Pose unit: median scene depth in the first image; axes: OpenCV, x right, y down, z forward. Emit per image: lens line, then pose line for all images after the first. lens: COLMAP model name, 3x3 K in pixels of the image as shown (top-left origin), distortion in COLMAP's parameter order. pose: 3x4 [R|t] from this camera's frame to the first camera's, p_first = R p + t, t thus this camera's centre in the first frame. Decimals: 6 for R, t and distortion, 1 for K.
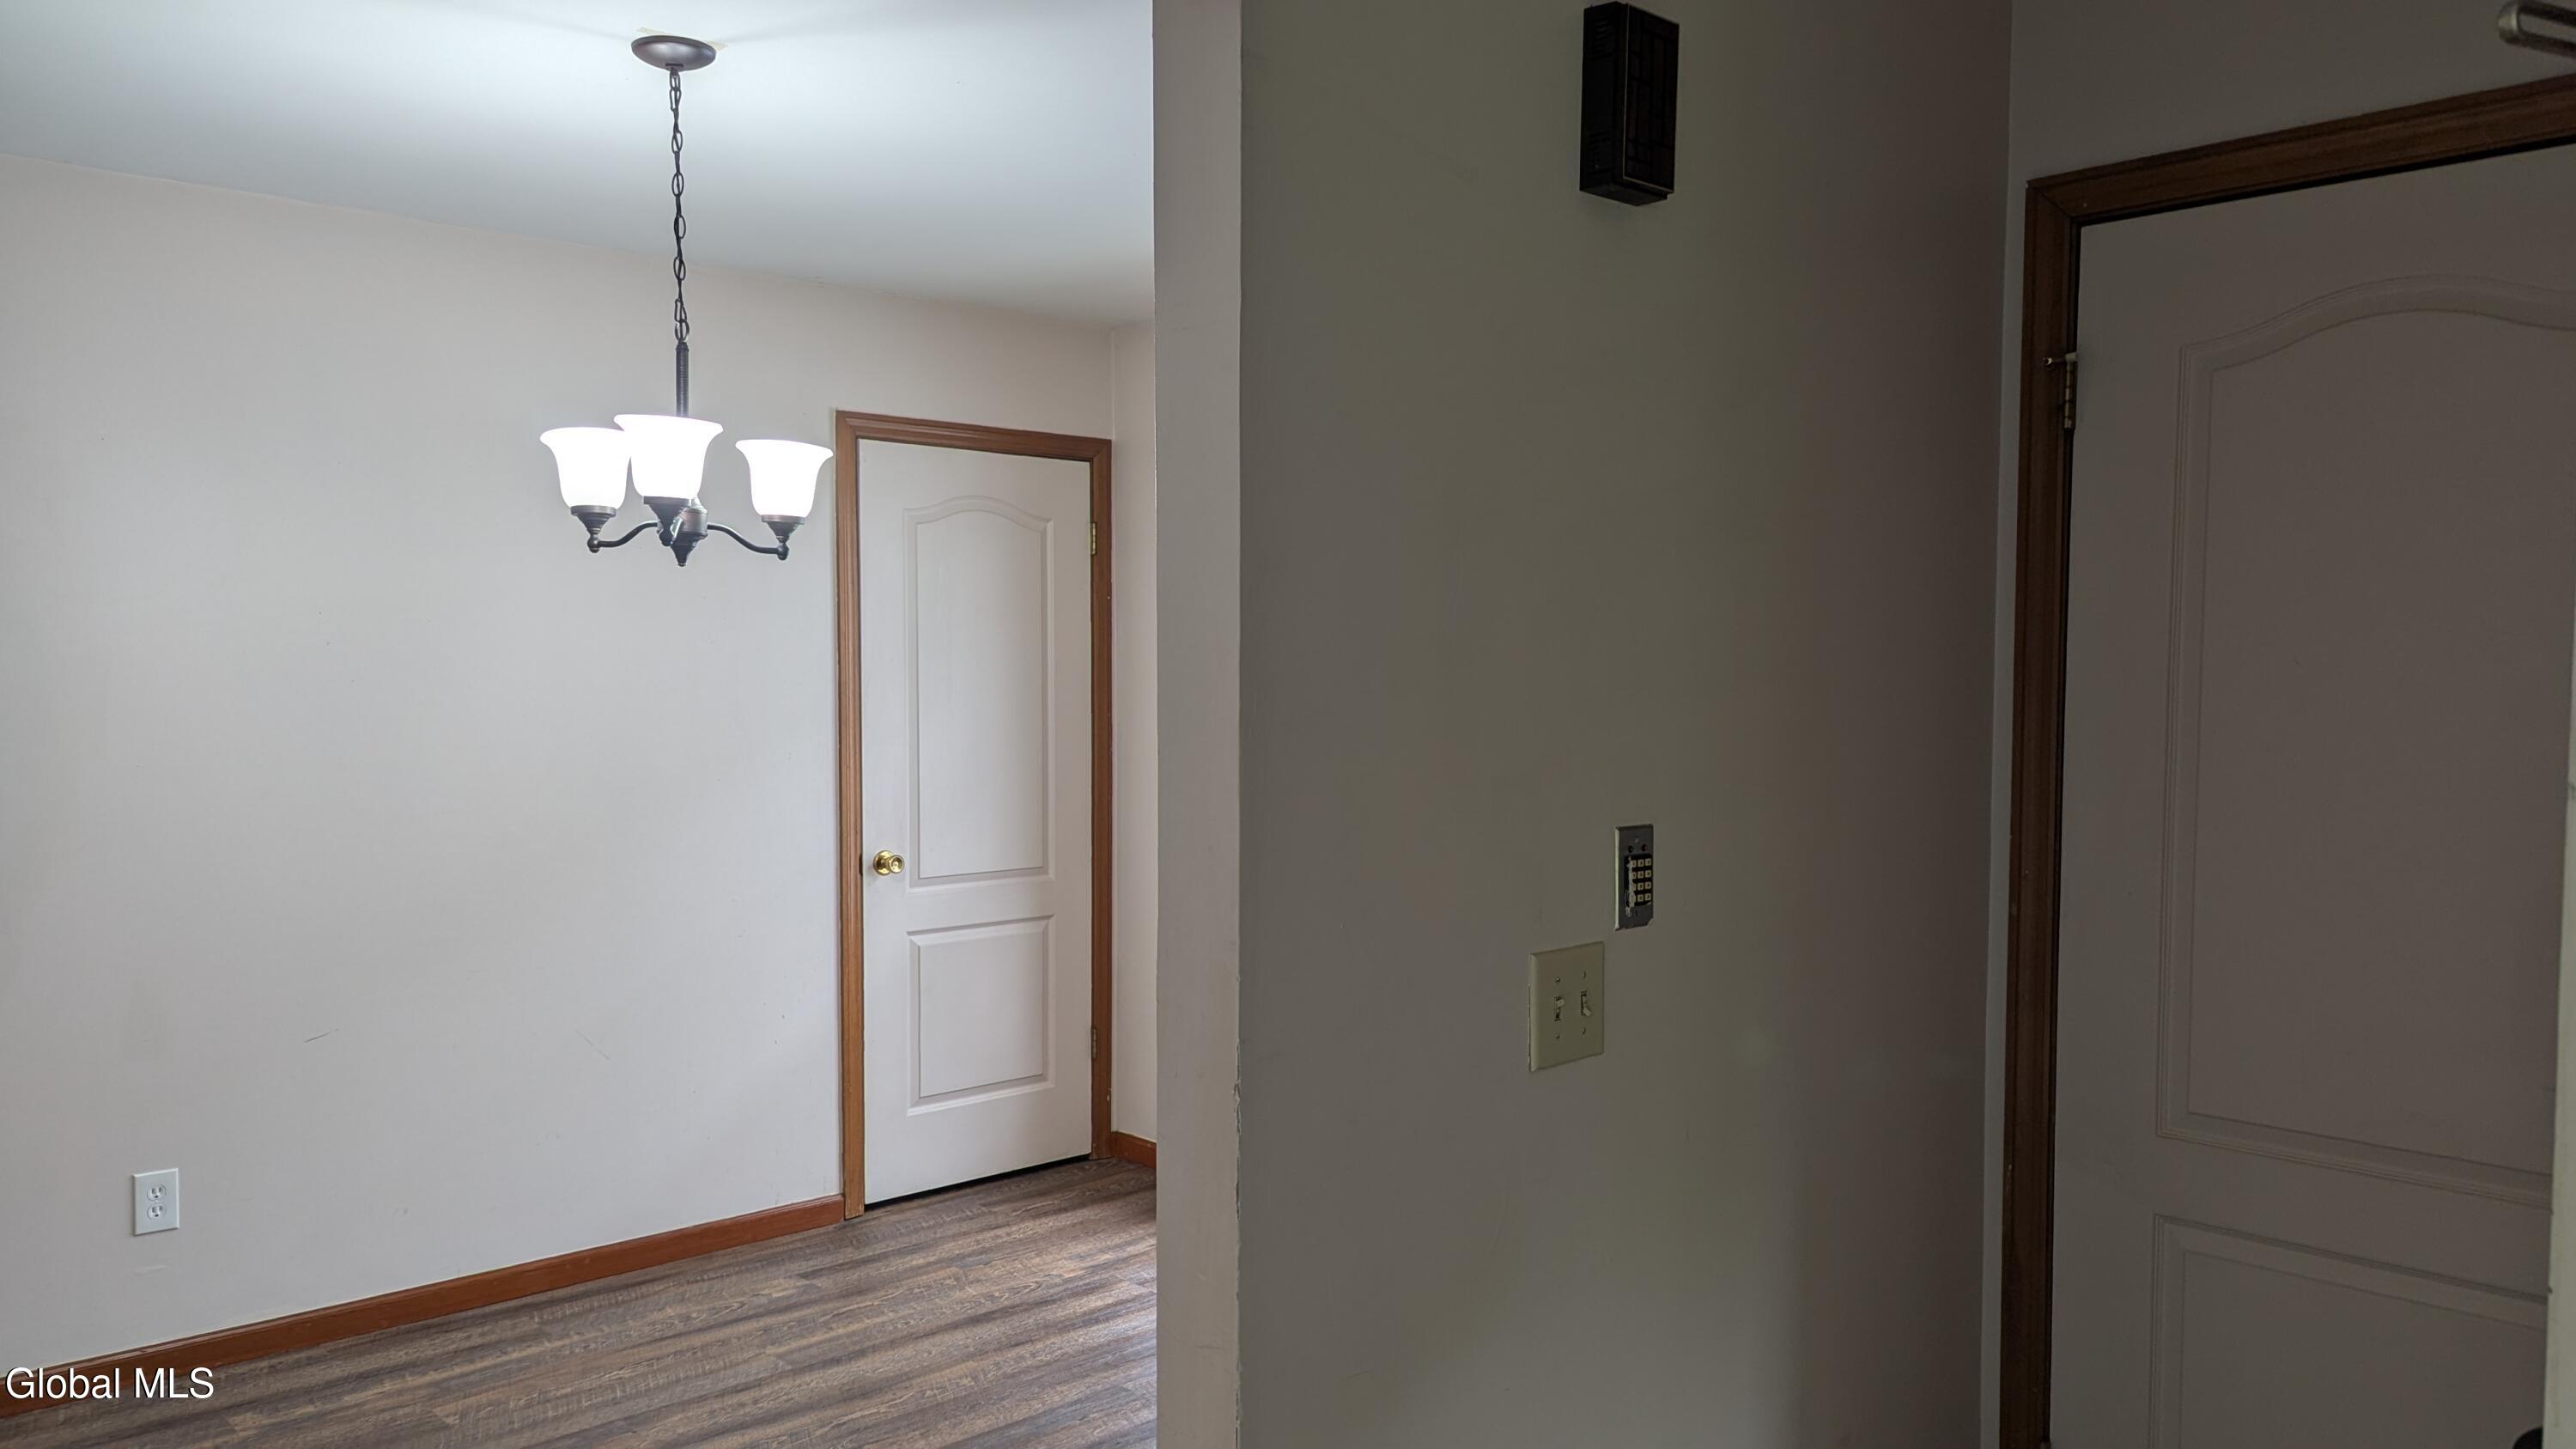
lens RADIAL K [[1828.1, 0, 1290.1], [0, 1828.1, 732.6], [0, 0, 1]] dist [0.042903, -0.002868]
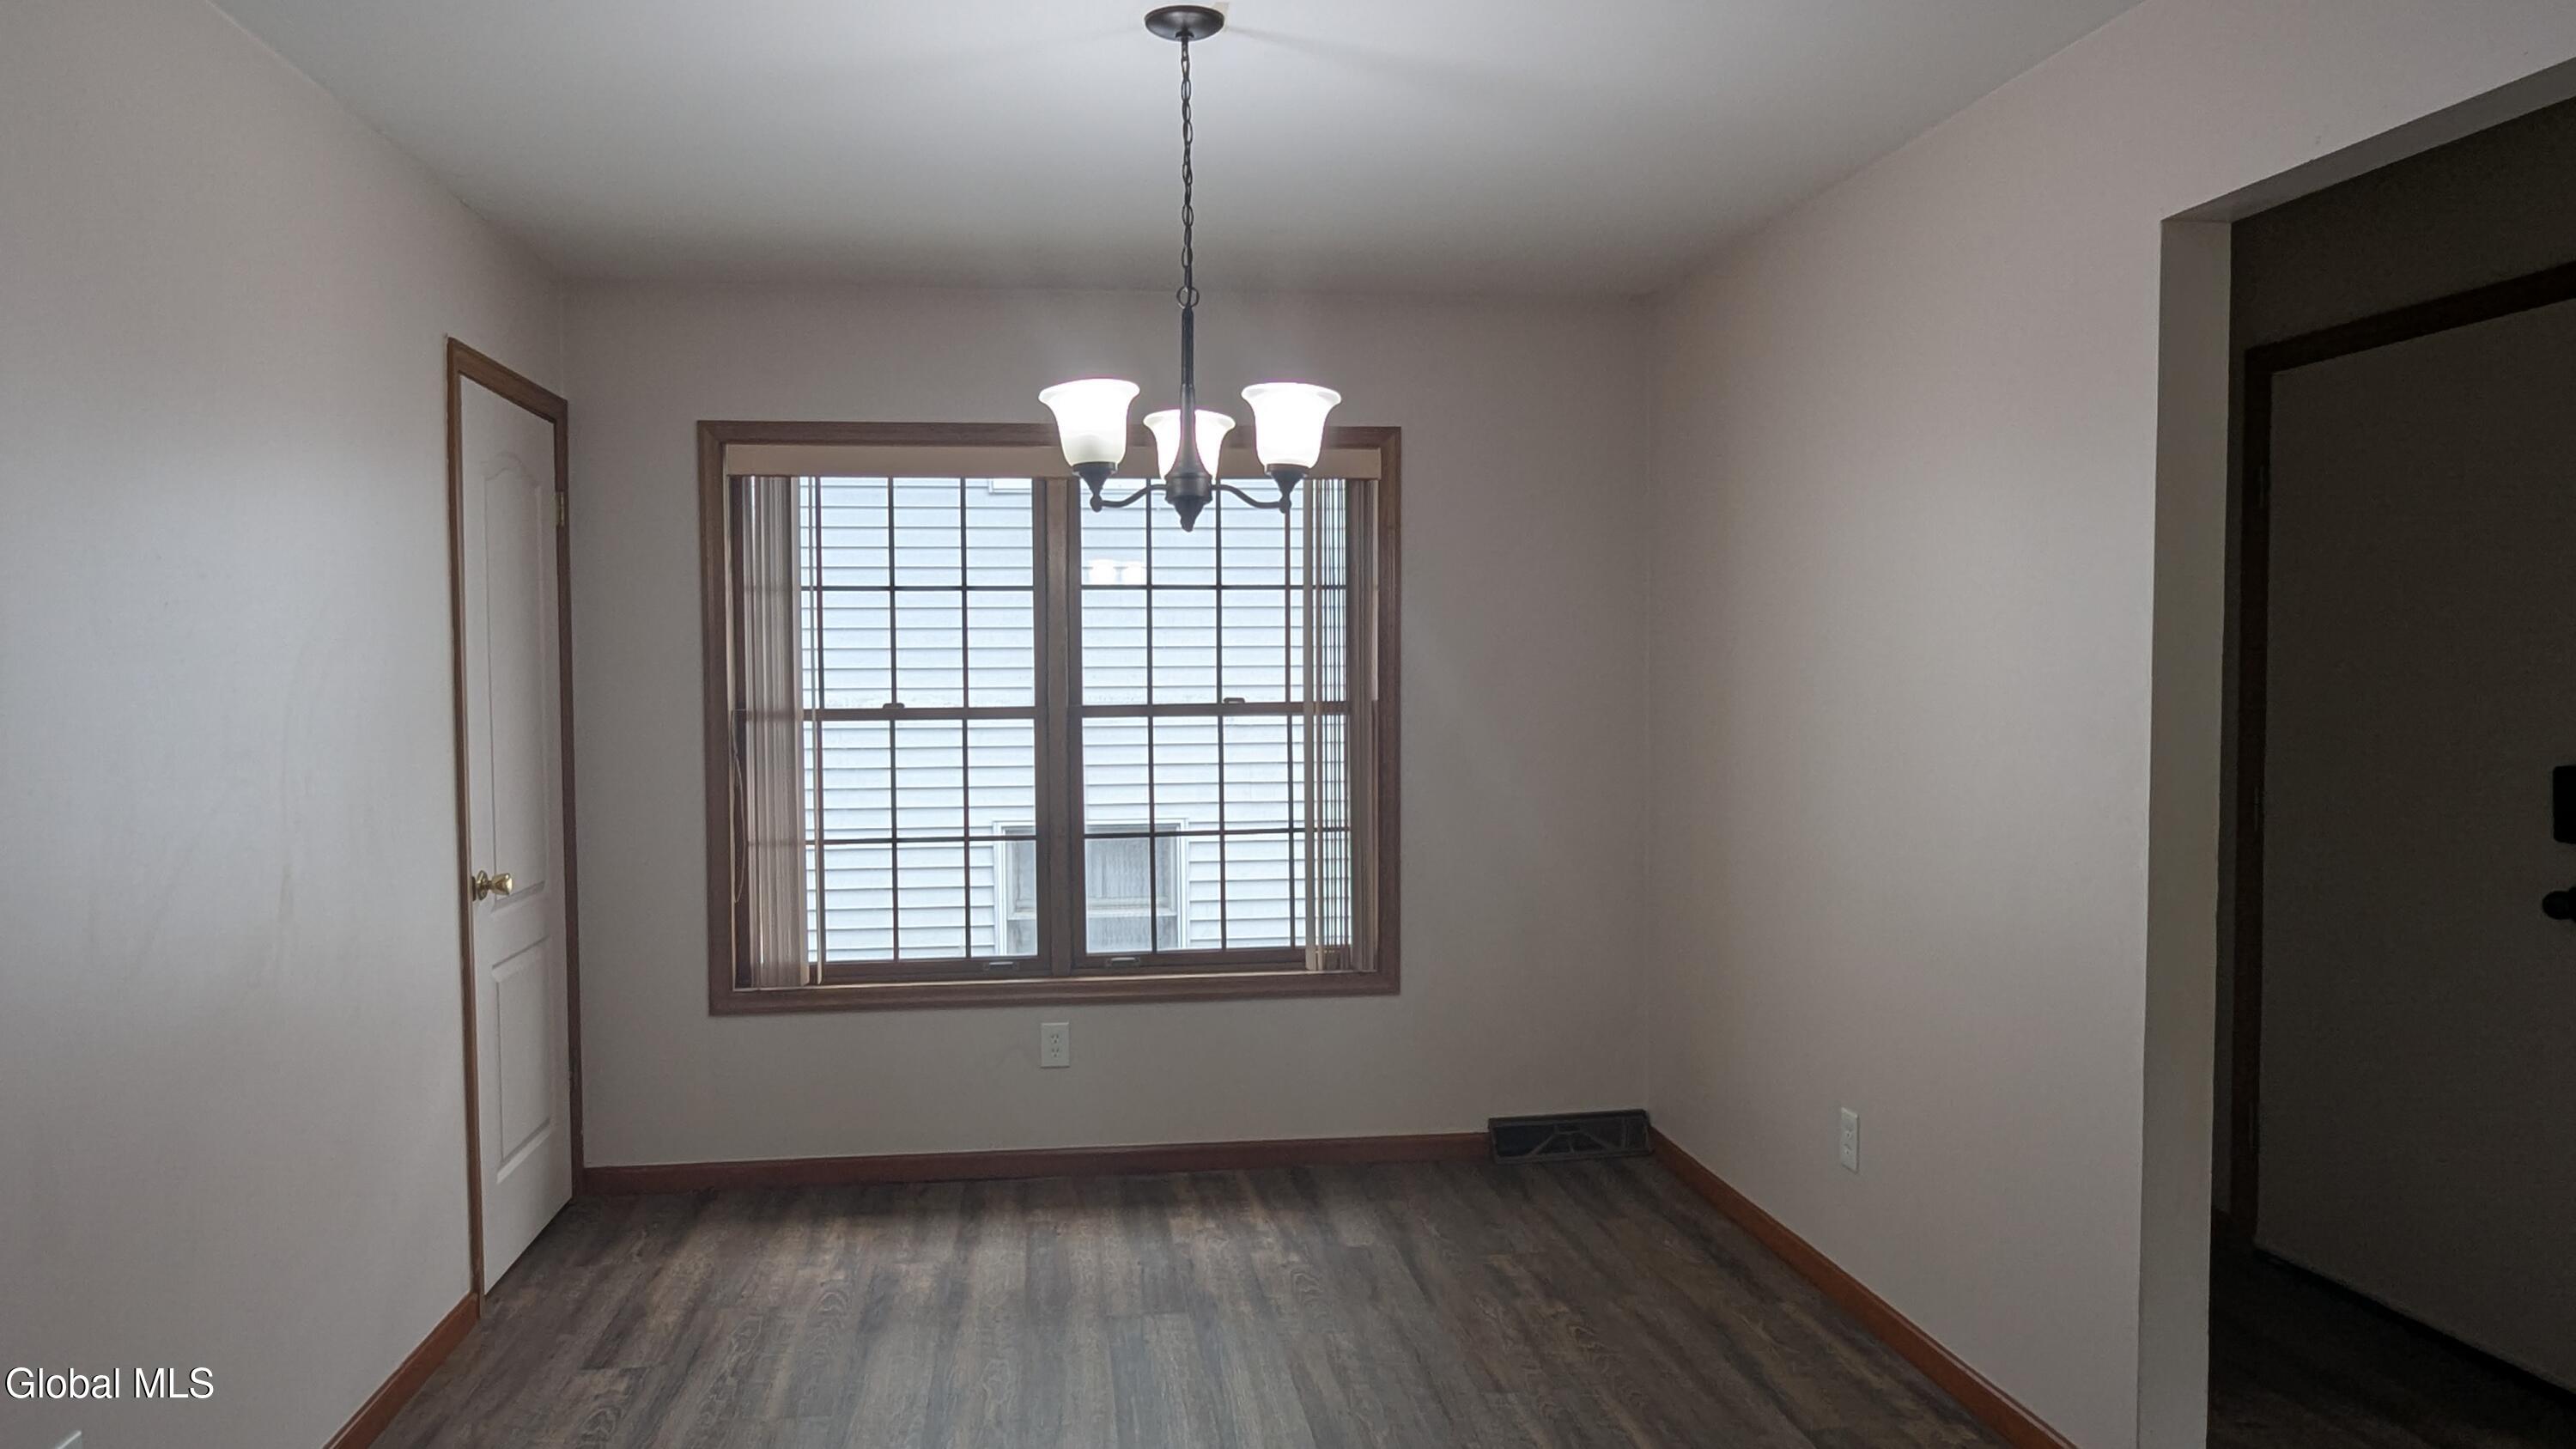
lens RADIAL K [[1724.7, 0, 1244.0], [0, 1724.7, 754.3], [0, 0, 1]] dist [-0.005036, -0.001910]
pose [[0.594215, -0.047431, 0.802907, -0.725488], [0.041303, 0.998742, 0.028433, 0.002846], [-0.803245, 0.016268, 0.595426, 0.287745]]
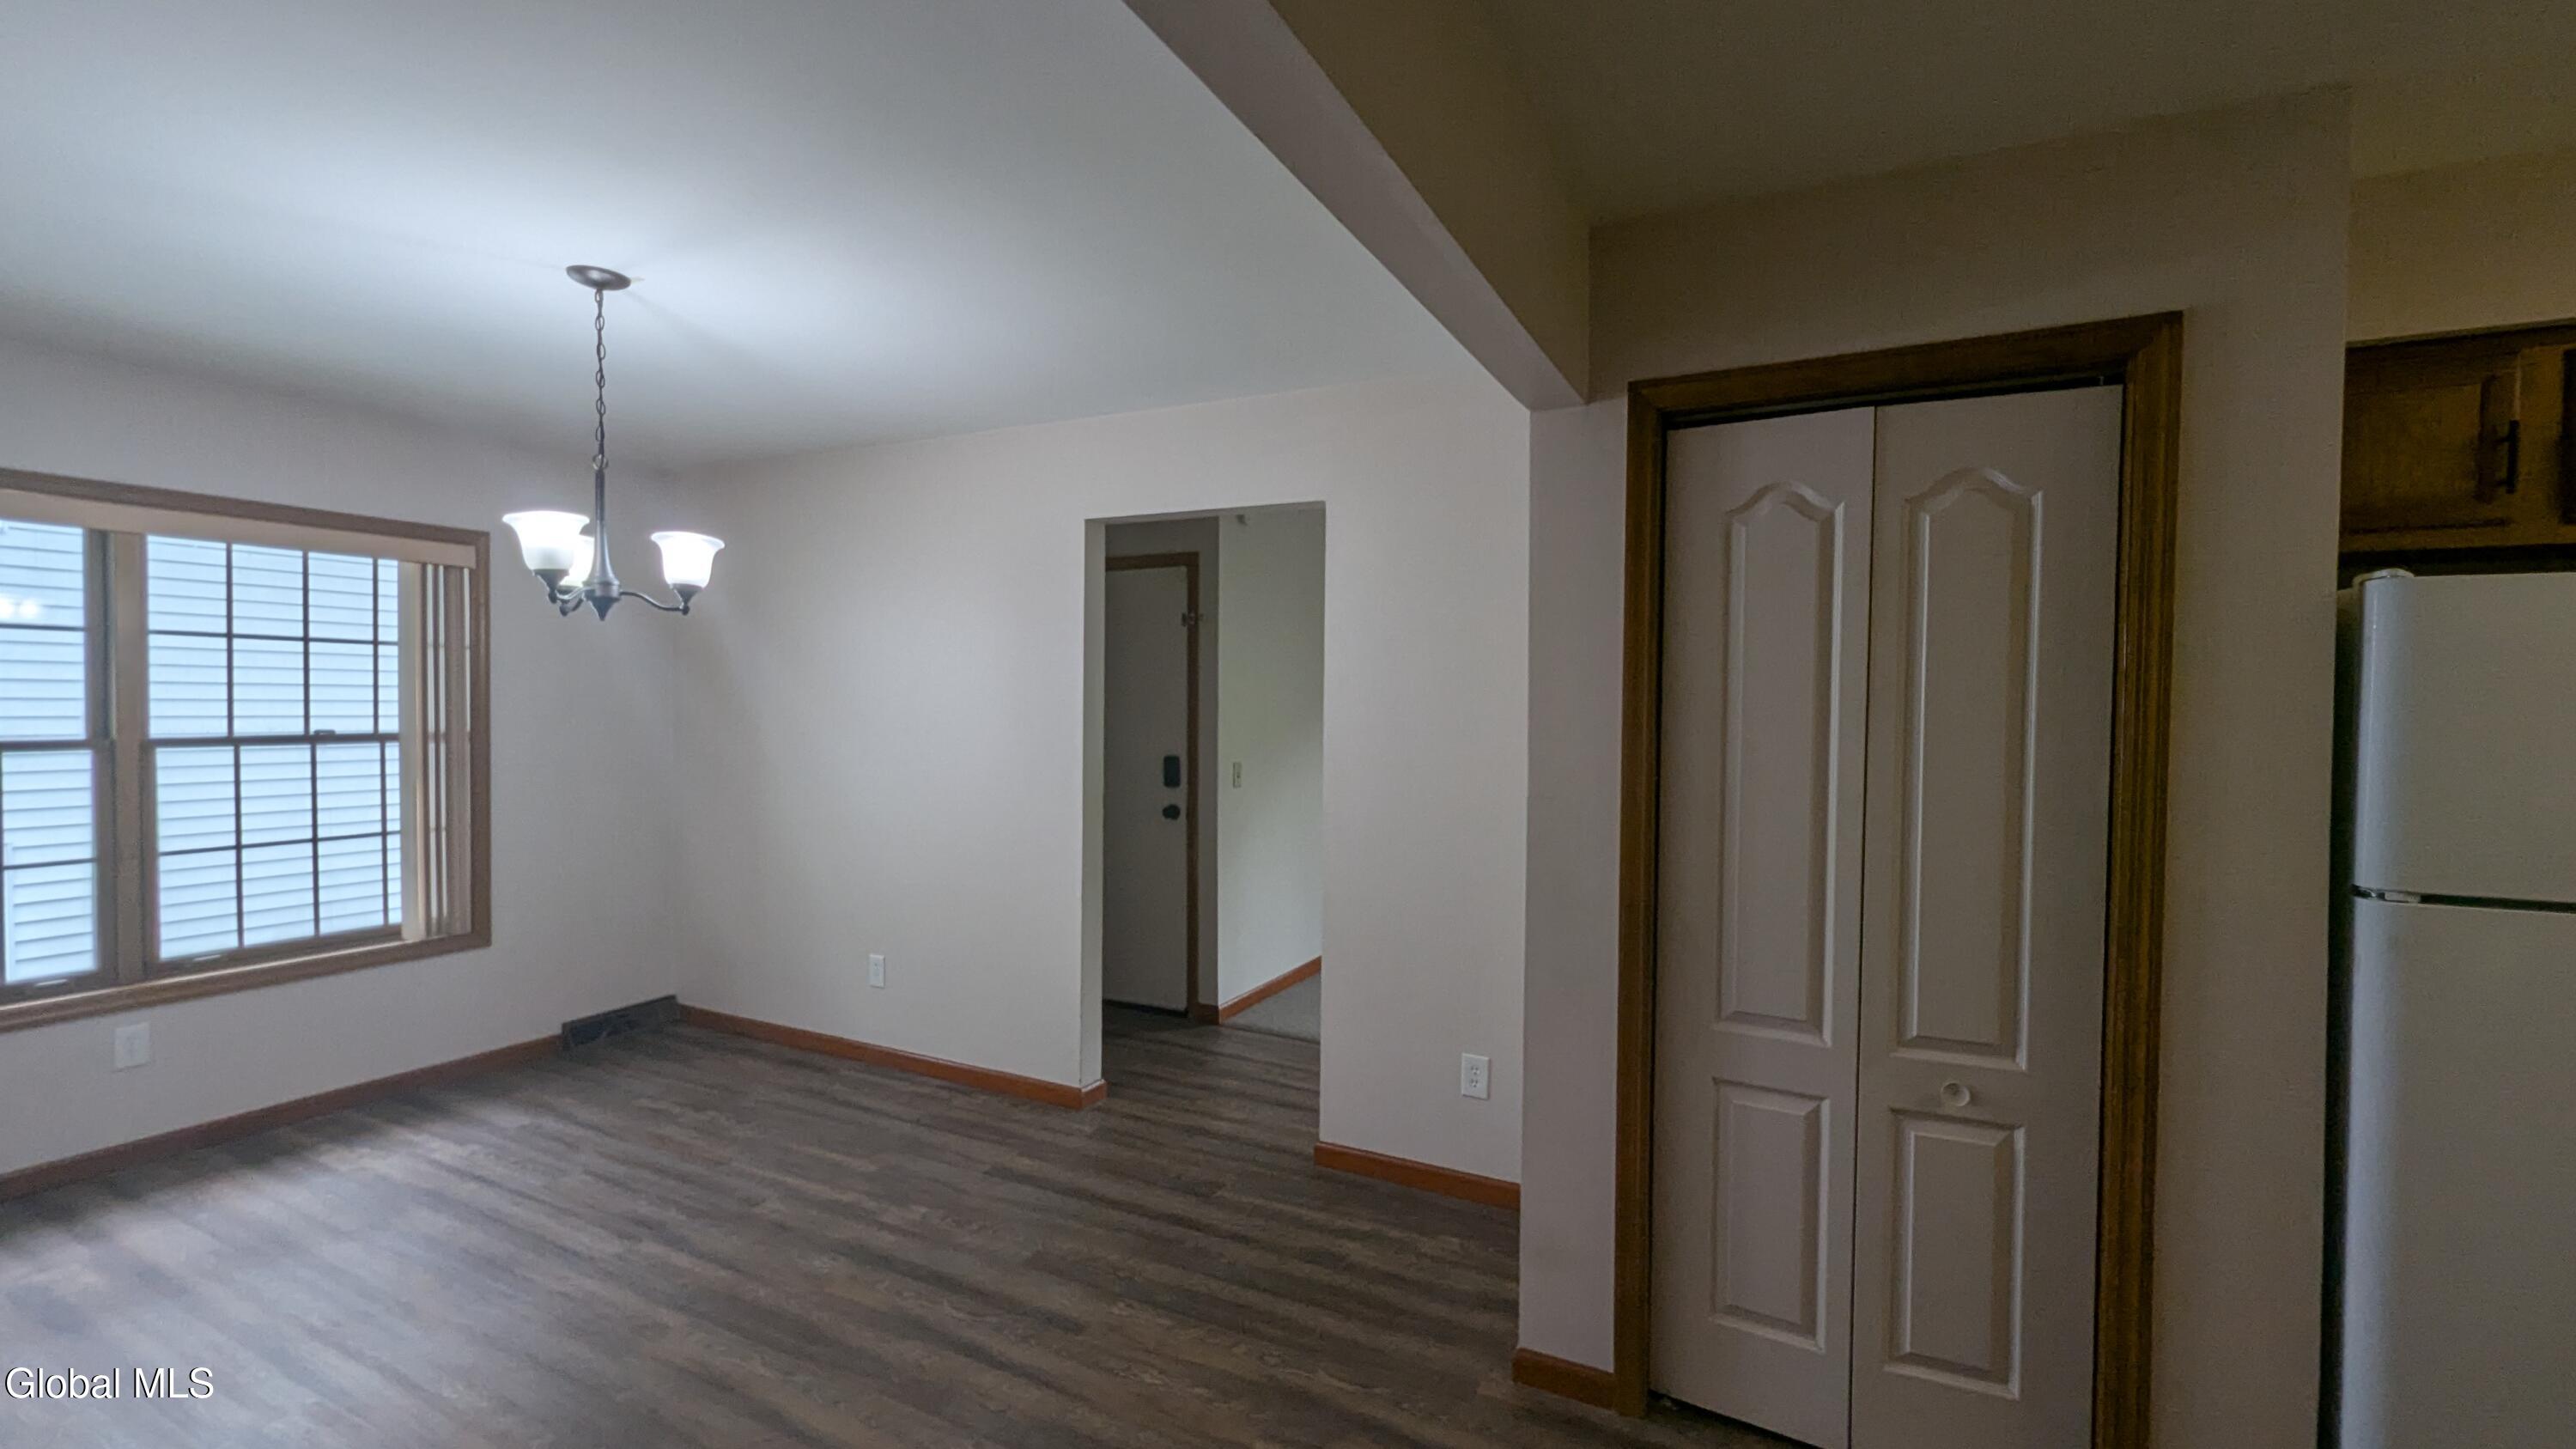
lens RADIAL K [[1059.2, 0, 1298.7], [0, 1059.2, 731.3], [0, 0, 1]] dist [0.000767, -0.000577]
pose [[-0.339456, -0.028541, 0.940189, -0.896804], [0.028350, 0.998775, 0.040556, -0.013793], [-0.940195, 0.040421, -0.338231, 0.519341]]
